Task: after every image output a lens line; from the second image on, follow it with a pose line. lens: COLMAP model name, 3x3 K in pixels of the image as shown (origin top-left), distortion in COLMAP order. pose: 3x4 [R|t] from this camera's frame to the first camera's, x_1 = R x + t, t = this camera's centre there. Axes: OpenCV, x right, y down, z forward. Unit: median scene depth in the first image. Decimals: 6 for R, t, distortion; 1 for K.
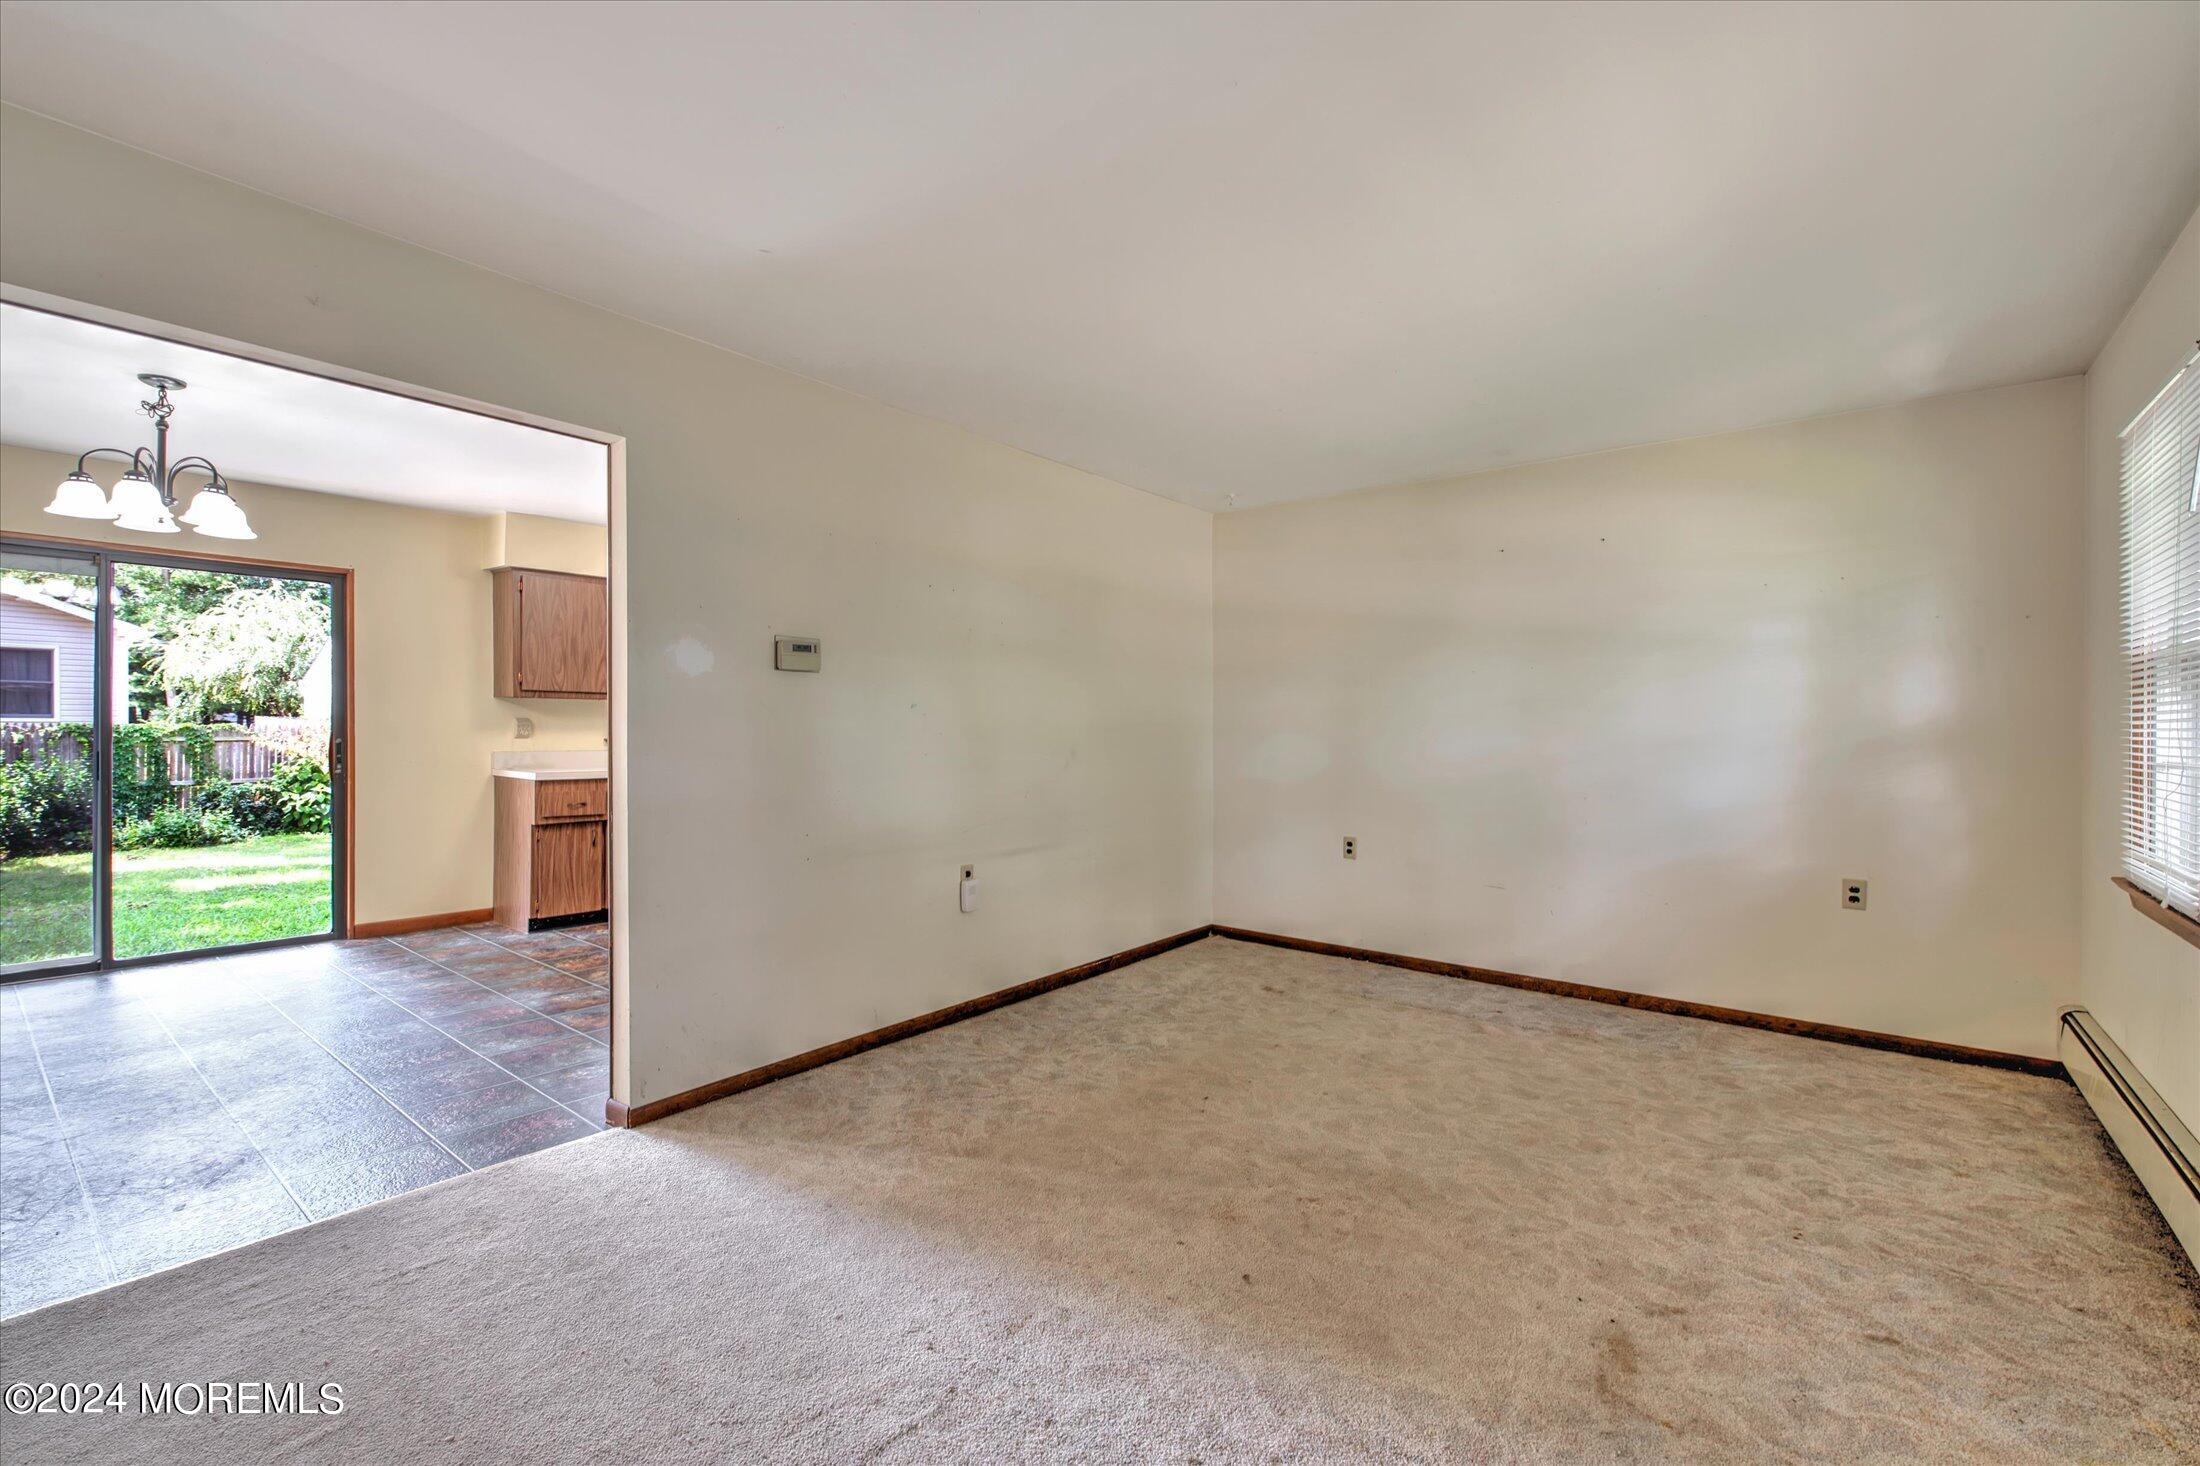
lens RADIAL K [[945.4, 0, 1108.9], [0, 945.4, 735.4], [0, 0, 1]] dist [0.012490, -0.007907]
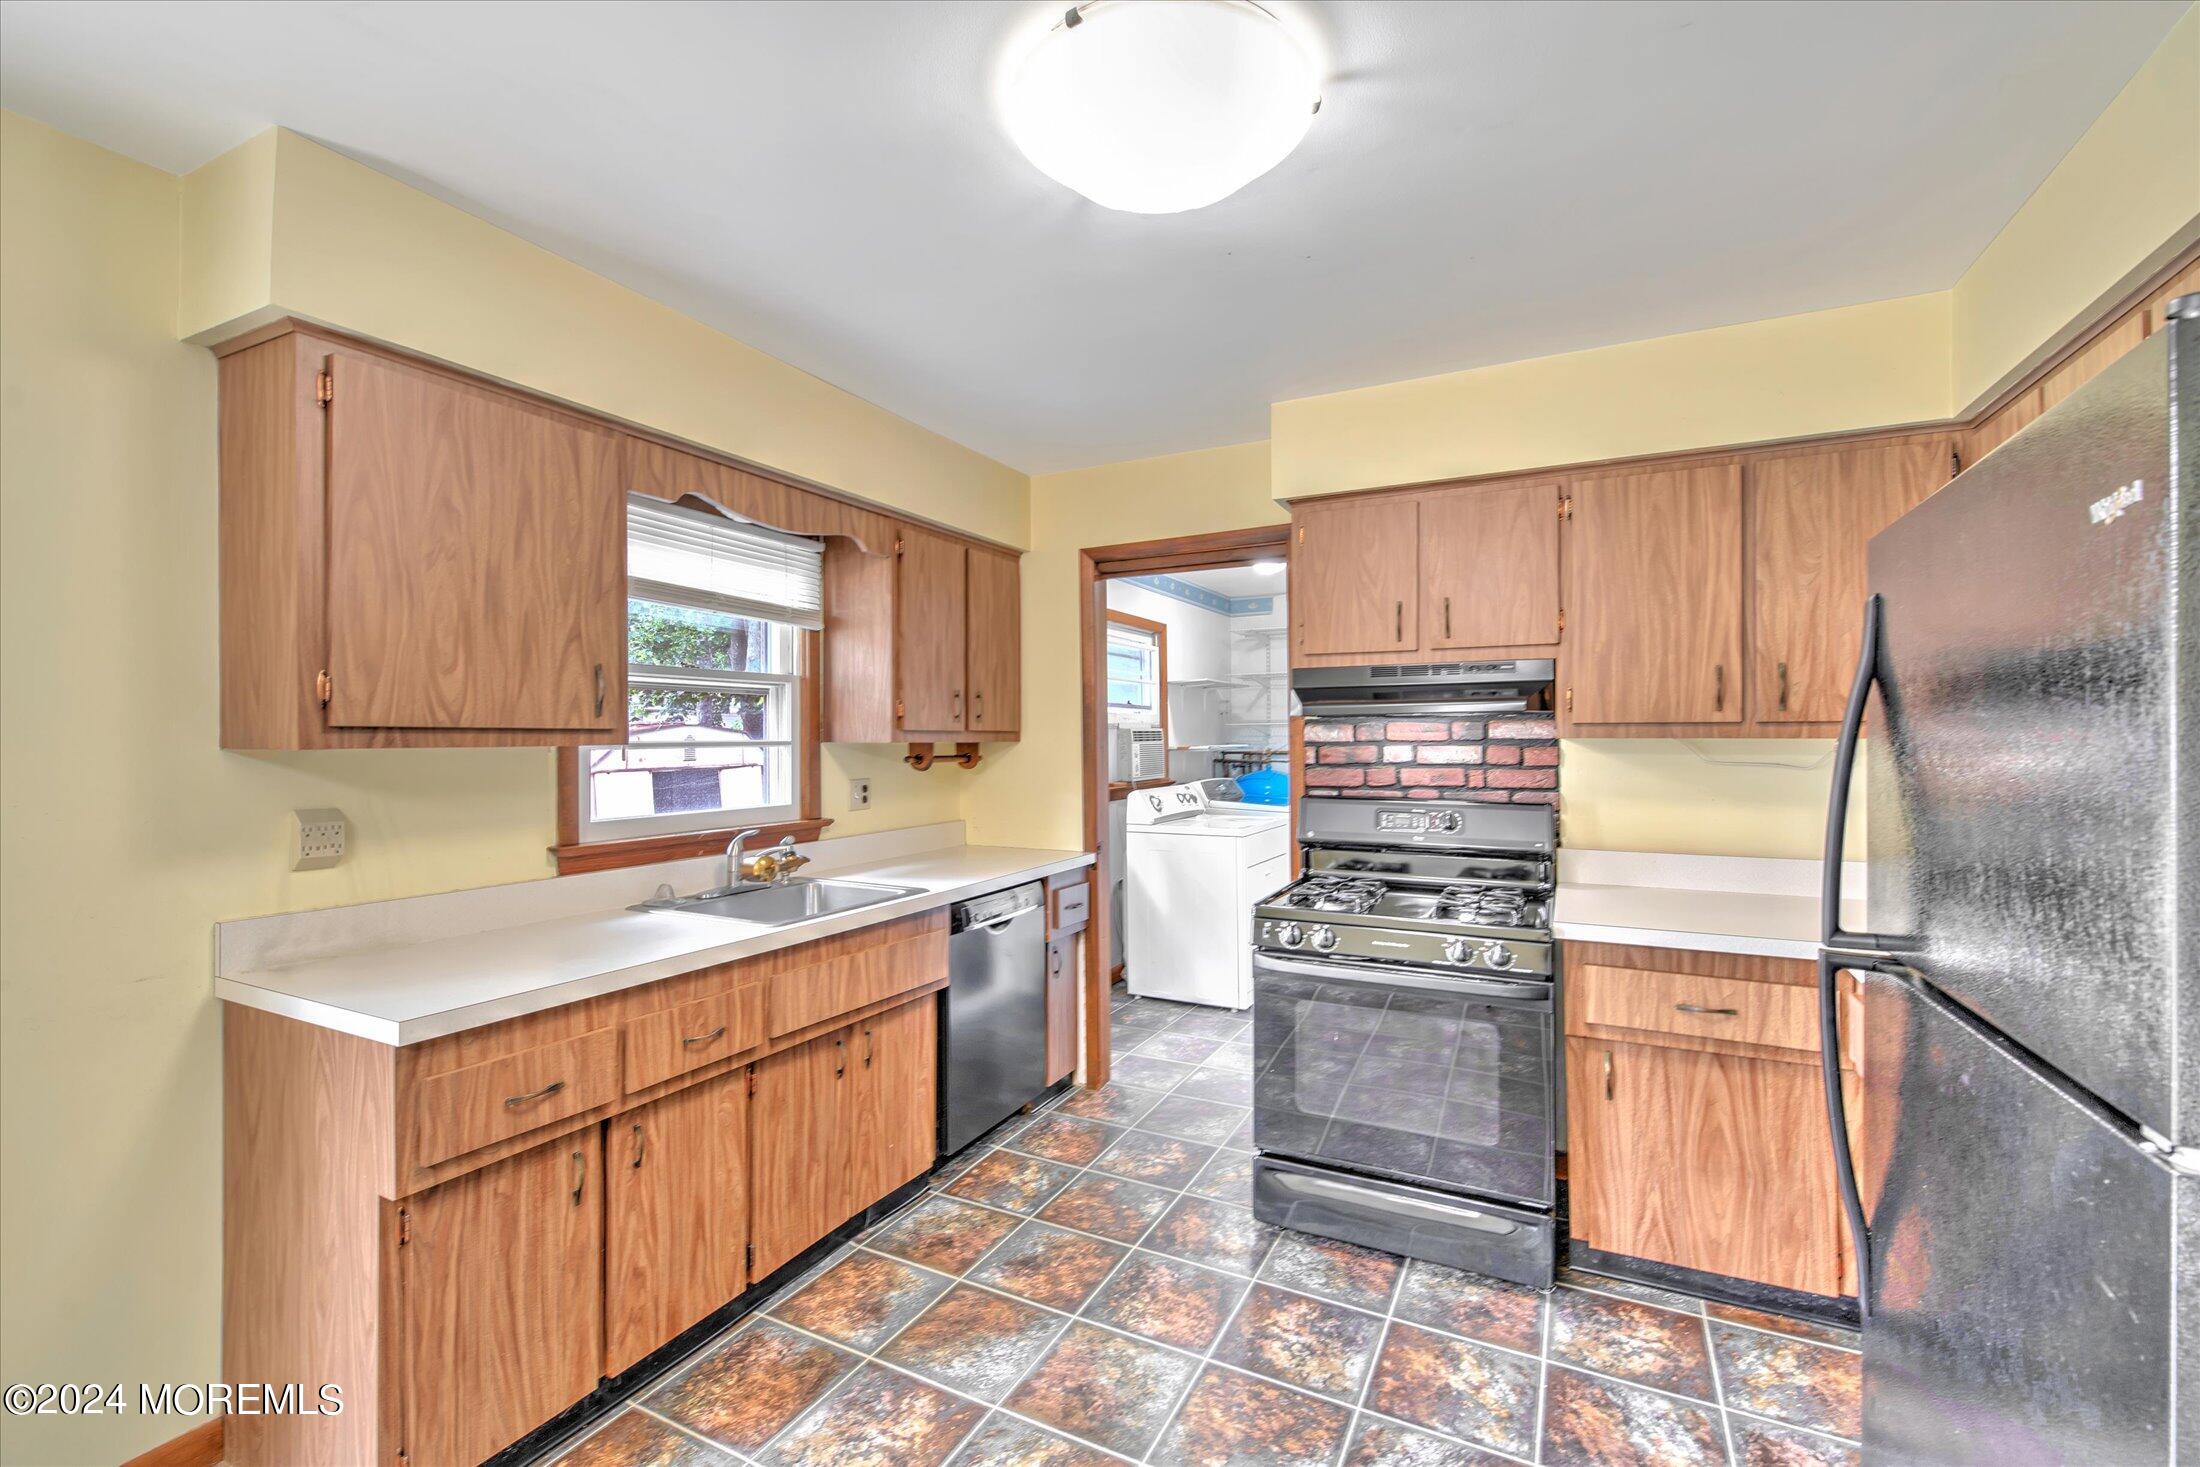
lens RADIAL K [[945.4, 0, 1092.2], [0, 945.4, 732.8], [0, 0, 1]] dist [0.012490, -0.007907]
pose [[0.981617, -0.010868, 0.190551, -0.738446], [0.014195, 0.999770, -0.016106, -0.064297], [-0.190332, 0.018515, 0.981545, 1.104869]]
